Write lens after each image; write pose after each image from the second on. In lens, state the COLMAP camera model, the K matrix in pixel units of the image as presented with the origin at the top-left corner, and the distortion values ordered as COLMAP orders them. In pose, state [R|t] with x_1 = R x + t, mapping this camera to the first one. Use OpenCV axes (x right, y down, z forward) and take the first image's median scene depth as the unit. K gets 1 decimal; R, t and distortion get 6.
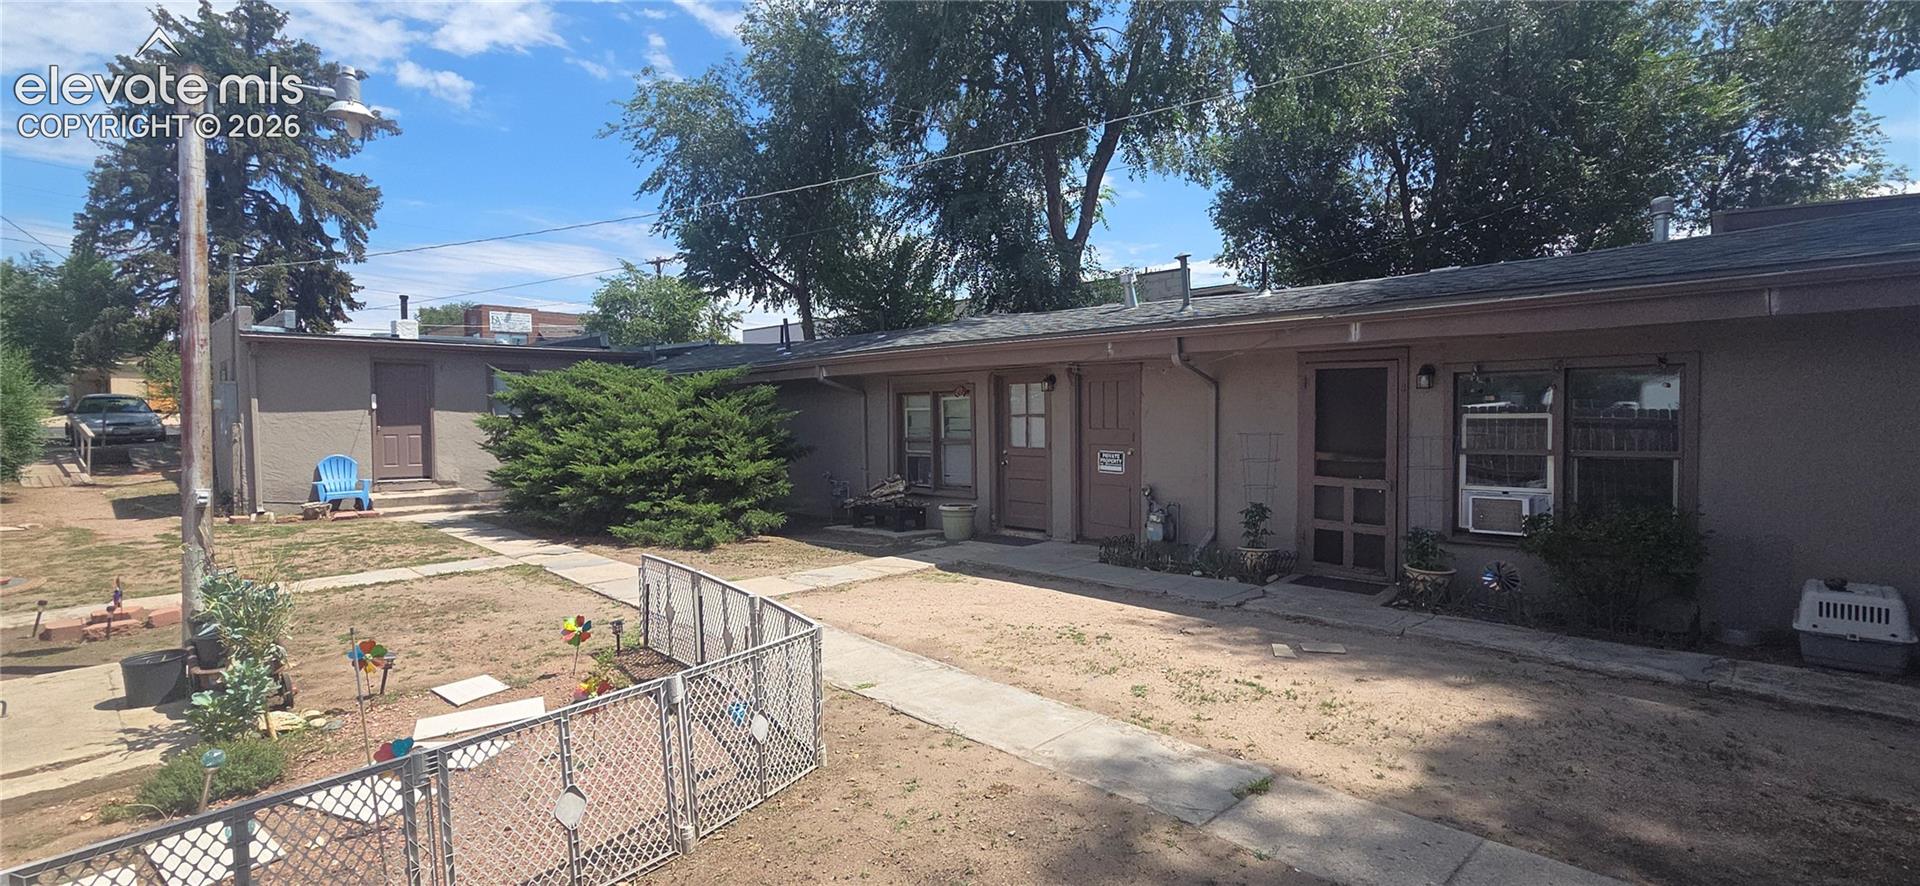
lens RADIAL K [[829.7, 0, 964.1], [0, 829.7, 445.9], [0, 0, 1]] dist [0.000980, 0.000074]
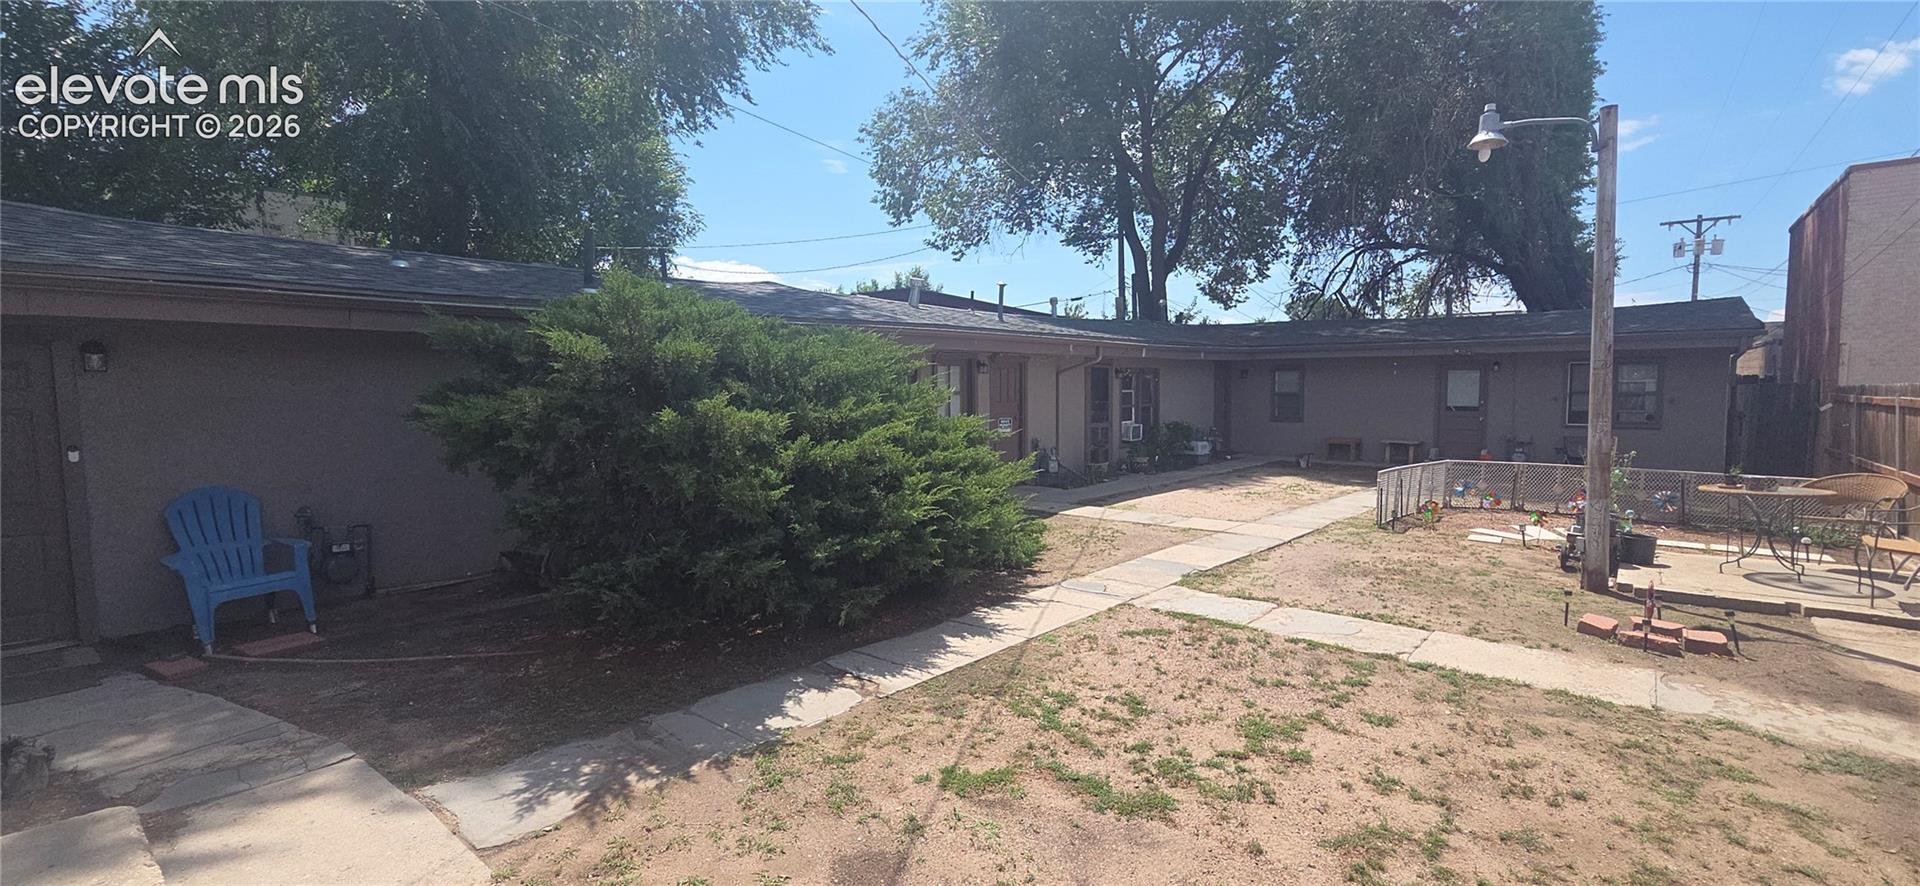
lens RADIAL K [[829.7, 0, 964.1], [0, 829.7, 445.9], [0, 0, 1]] dist [0.000980, 0.000074]
pose [[-0.066543, -0.065184, 0.995652, -1.849411], [0.043887, 0.996707, 0.068187, -0.069391], [-0.996818, 0.048234, -0.063463, 1.786032]]
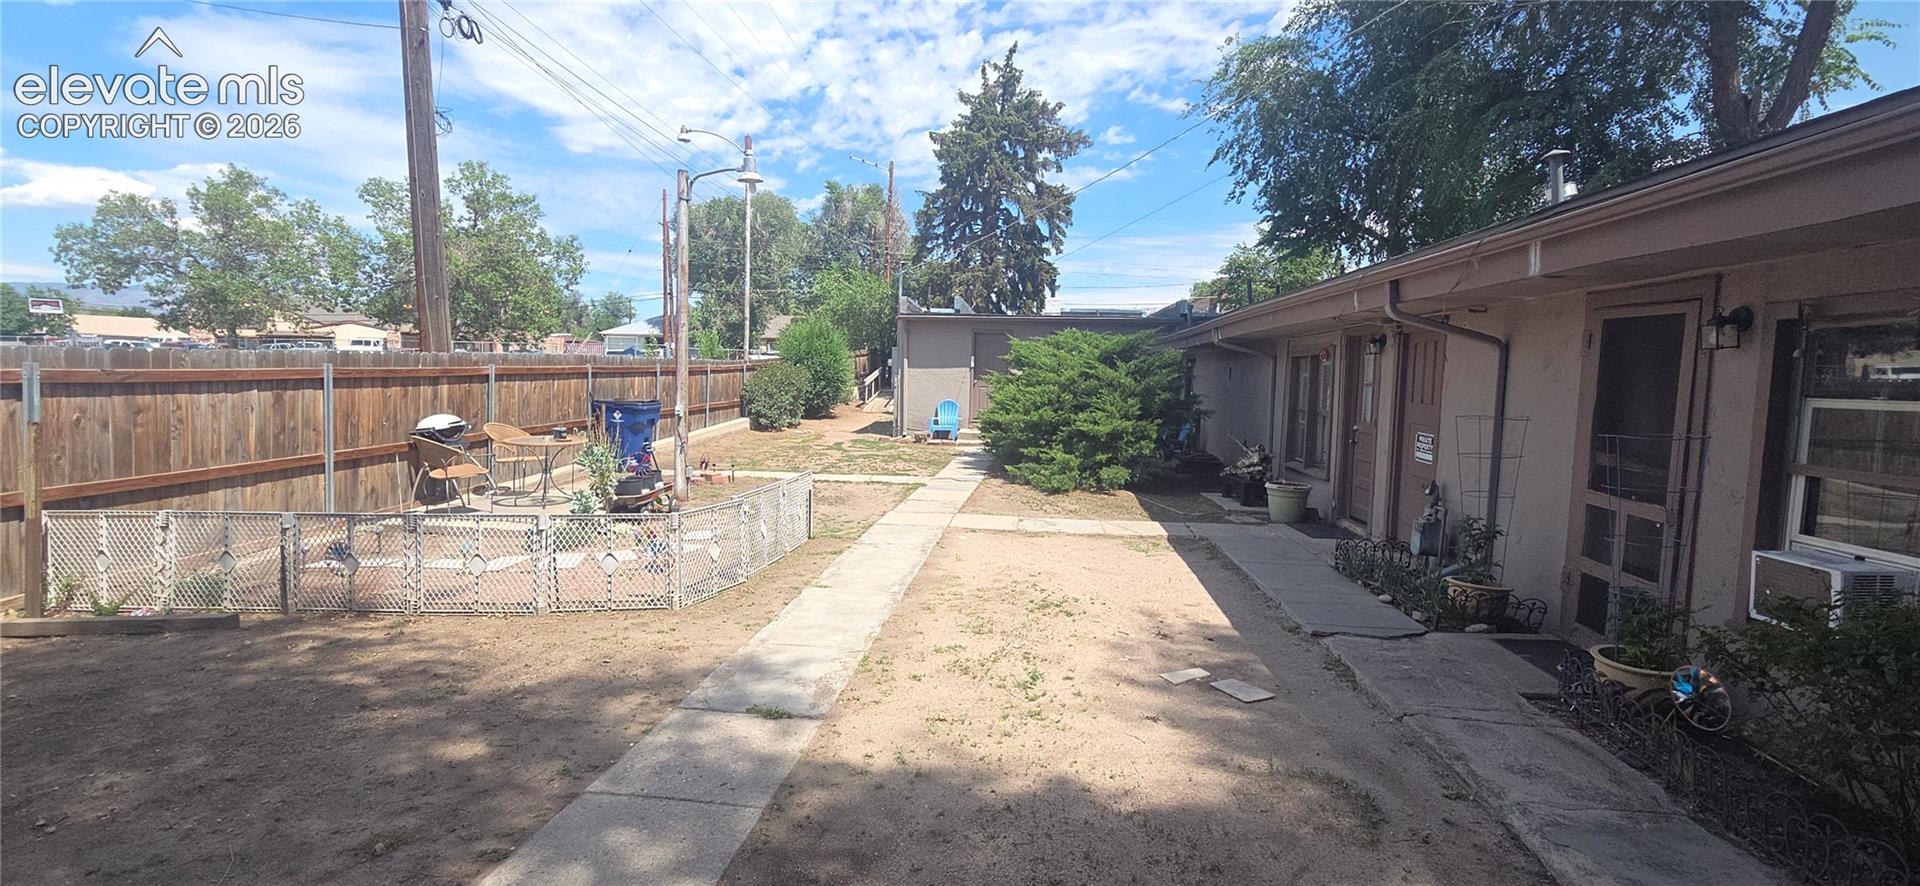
lens RADIAL K [[829.7, 0, 964.1], [0, 829.7, 445.9], [0, 0, 1]] dist [0.000980, 0.000074]
pose [[0.630936, 0.088537, -0.770767, 0.770605], [-0.055871, 0.996073, 0.068682, -0.018300], [0.773821, -0.000271, 0.633405, 0.288809]]
